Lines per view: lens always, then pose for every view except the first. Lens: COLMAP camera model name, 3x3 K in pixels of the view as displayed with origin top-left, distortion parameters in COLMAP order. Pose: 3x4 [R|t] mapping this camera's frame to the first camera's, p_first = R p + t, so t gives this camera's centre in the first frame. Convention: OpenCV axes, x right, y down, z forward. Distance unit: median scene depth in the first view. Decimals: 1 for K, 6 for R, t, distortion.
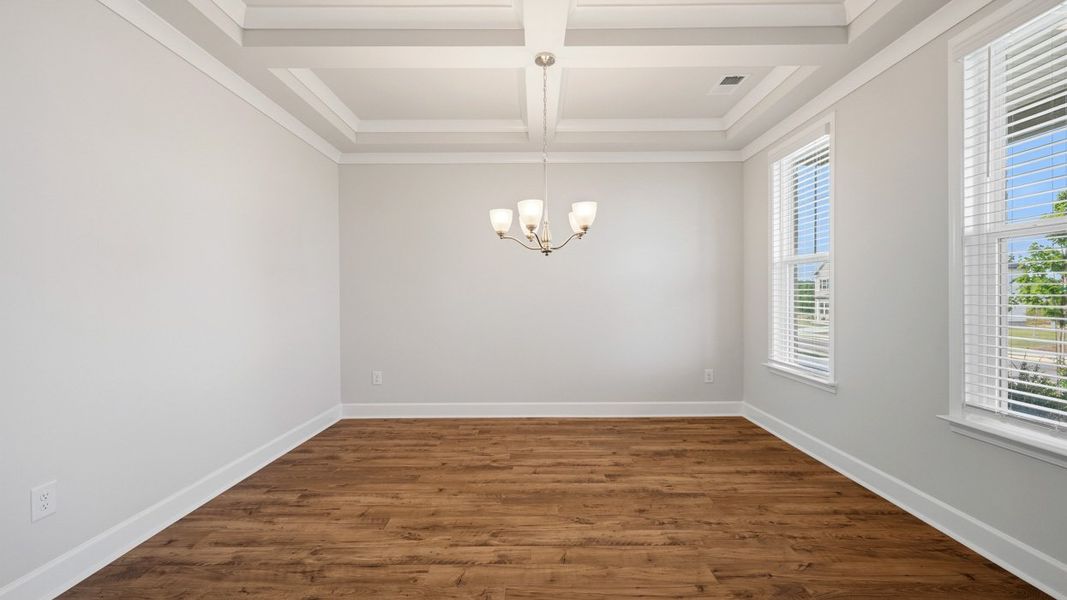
lens RADIAL K [[419.8, 0, 536.0], [0, 419.8, 299.4], [0, 0, 1]] dist [-0.000032, -0.000314]
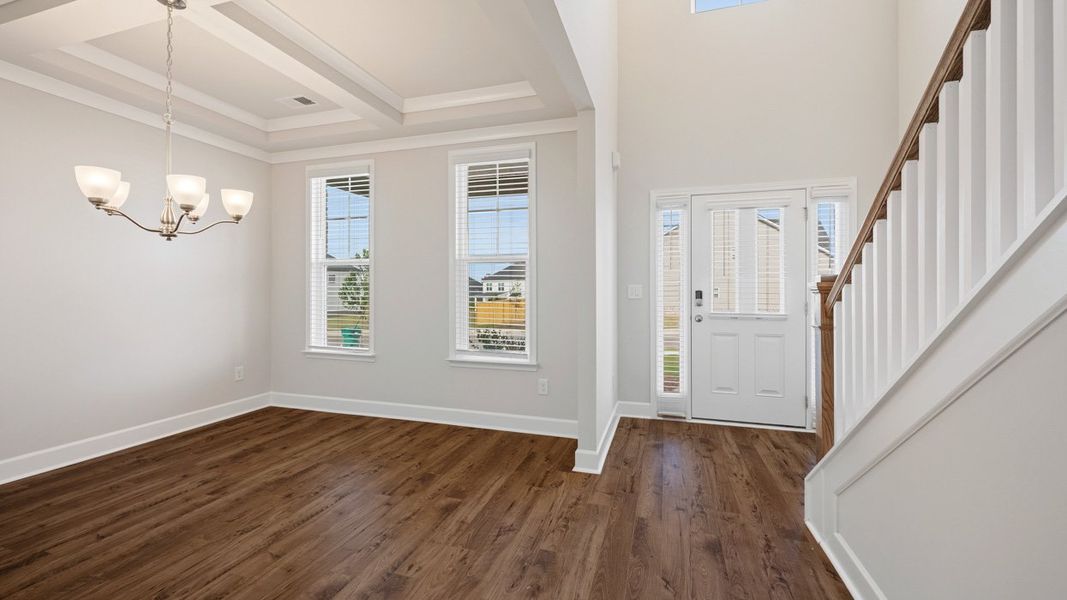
lens RADIAL K [[426.0, 0, 534.9], [0, 426.0, 289.8], [0, 0, 1]] dist [0.000755, 0.000033]
pose [[0.295689, 0.006421, 0.955263, -0.502783], [0.005312, 0.999951, -0.008365, 0.000857], [-0.955270, 0.007548, 0.295640, 0.078977]]
